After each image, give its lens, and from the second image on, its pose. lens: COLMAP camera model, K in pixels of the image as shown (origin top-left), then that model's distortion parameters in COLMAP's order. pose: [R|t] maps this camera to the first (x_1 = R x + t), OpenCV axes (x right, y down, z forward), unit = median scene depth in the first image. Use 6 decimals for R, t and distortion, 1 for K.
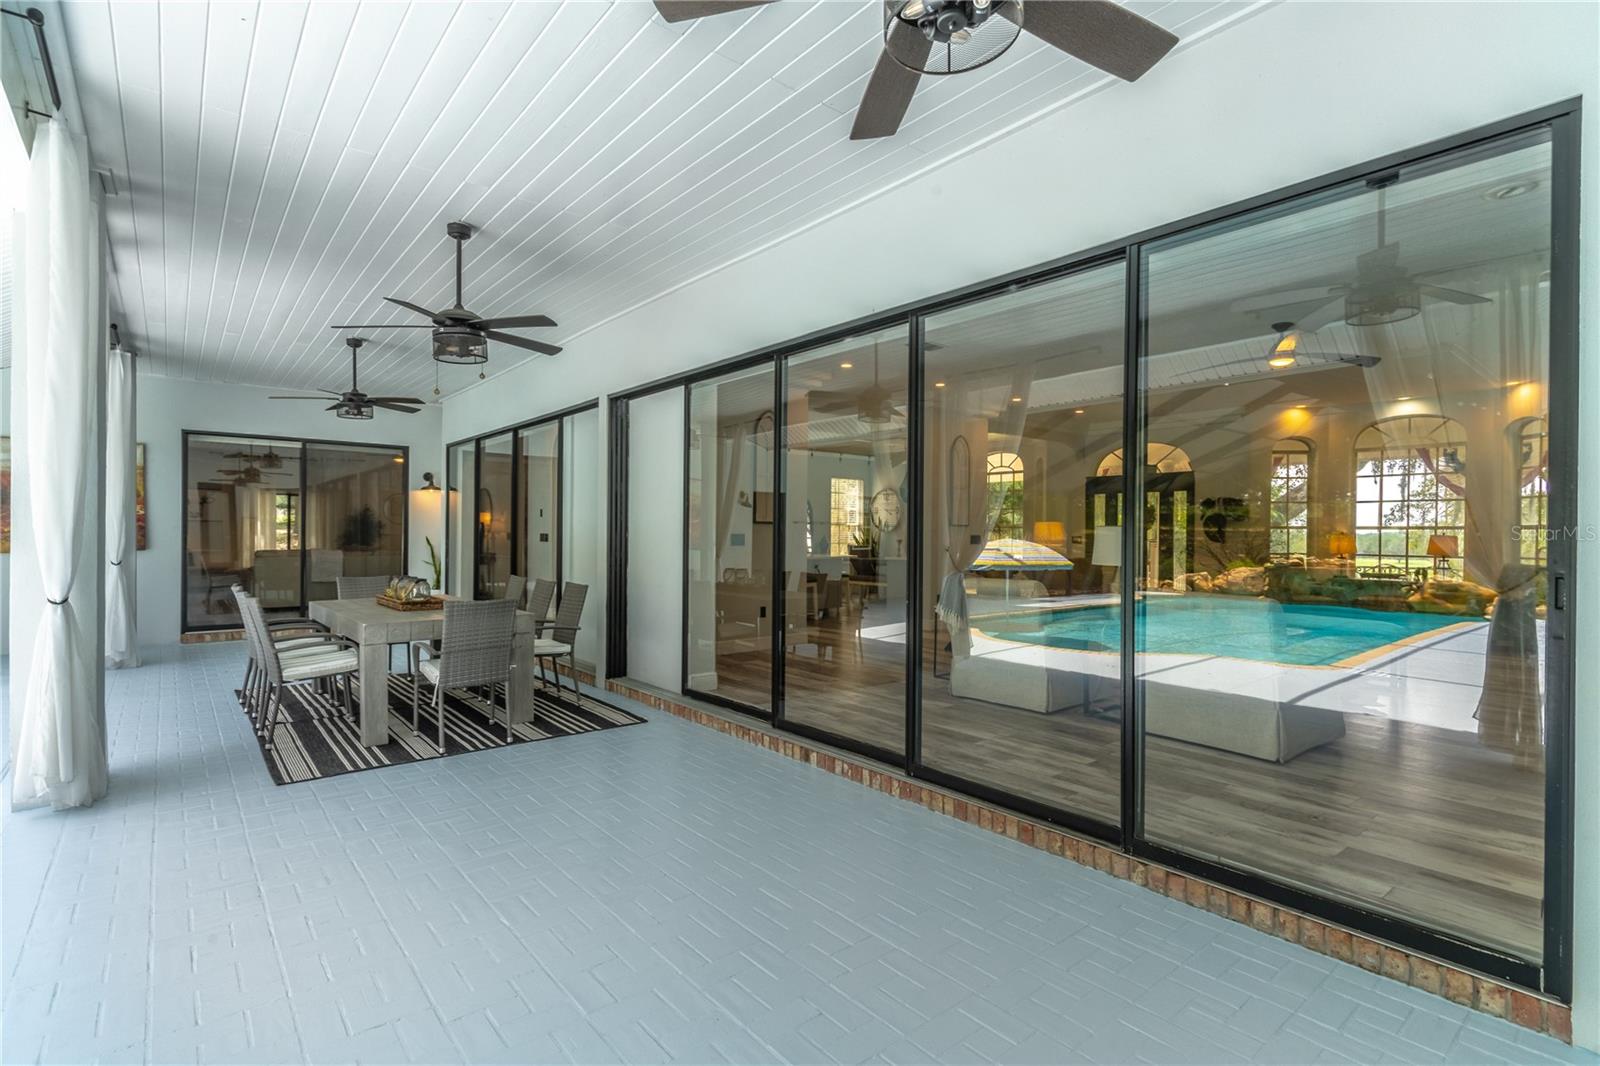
lens RADIAL K [[758.3, 0, 800.7], [0, 758.3, 537.4], [0, 0, 1]] dist [0.002131, 0.000702]
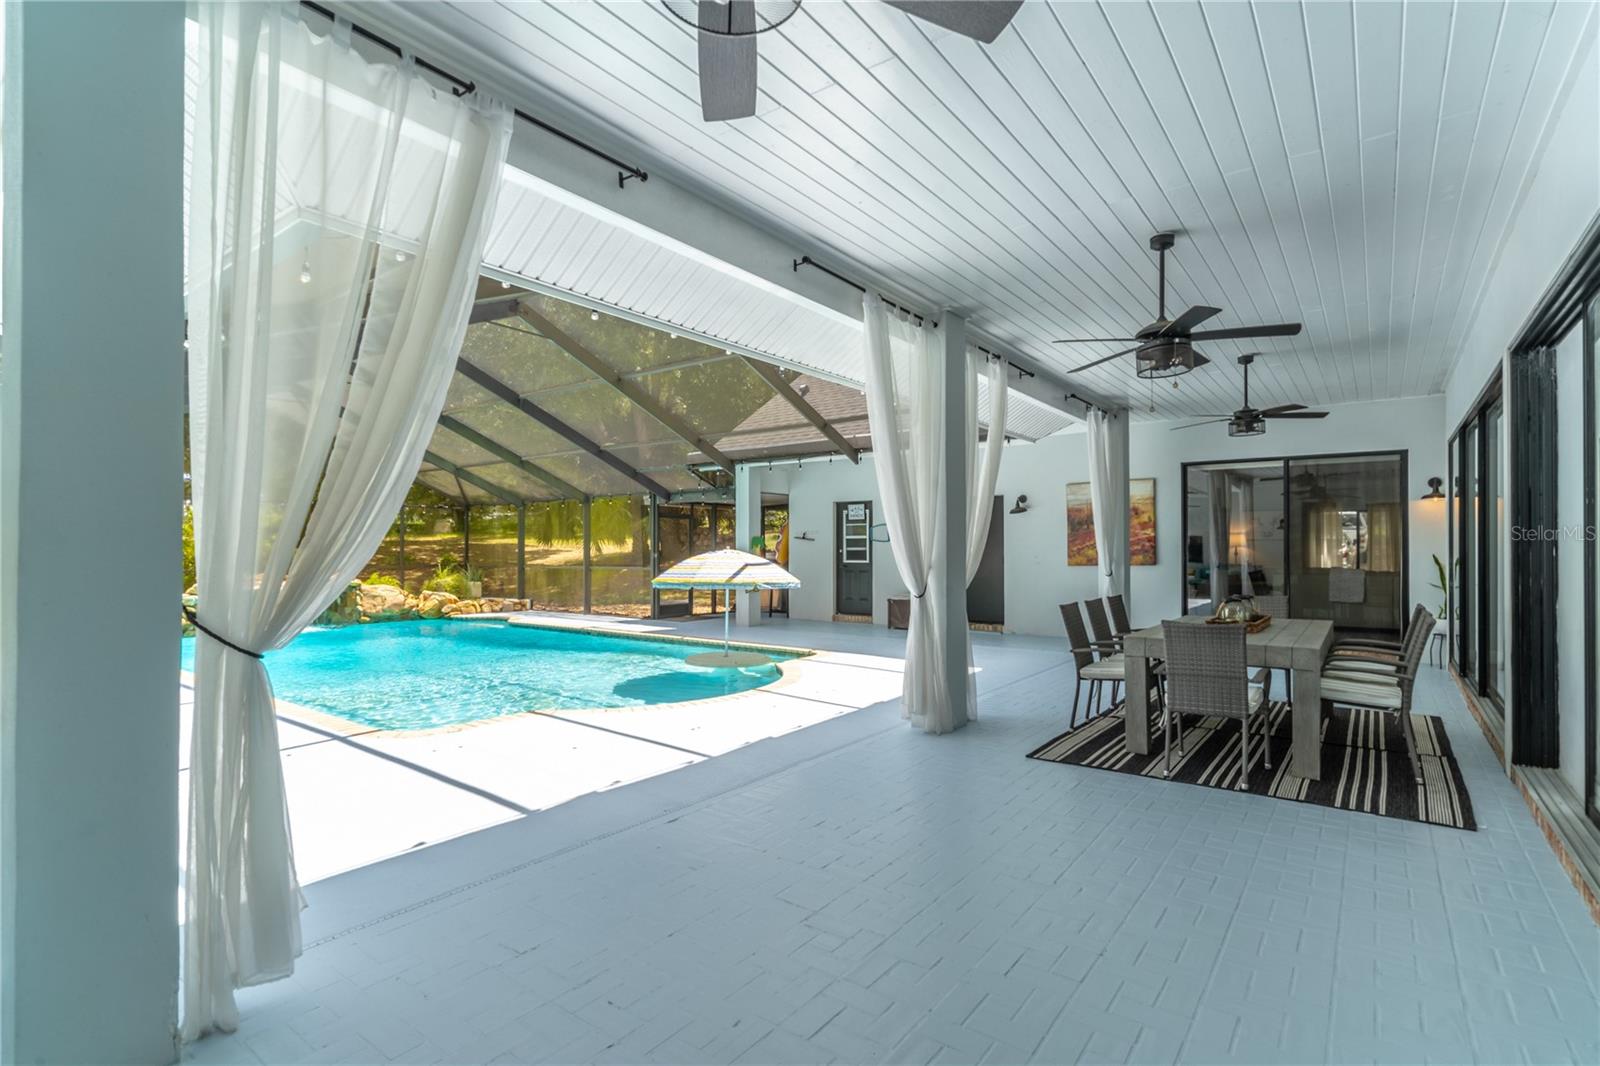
lens RADIAL K [[767.7, 0, 800.0], [0, 767.7, 533.0], [0, 0, 1]] dist [-0.001958, 0.000012]
pose [[0.227179, -0.028184, -0.973445, 0.369318], [-0.000466, 0.999578, -0.029049, 0.000530], [0.973853, 0.007053, 0.227070, 0.296449]]
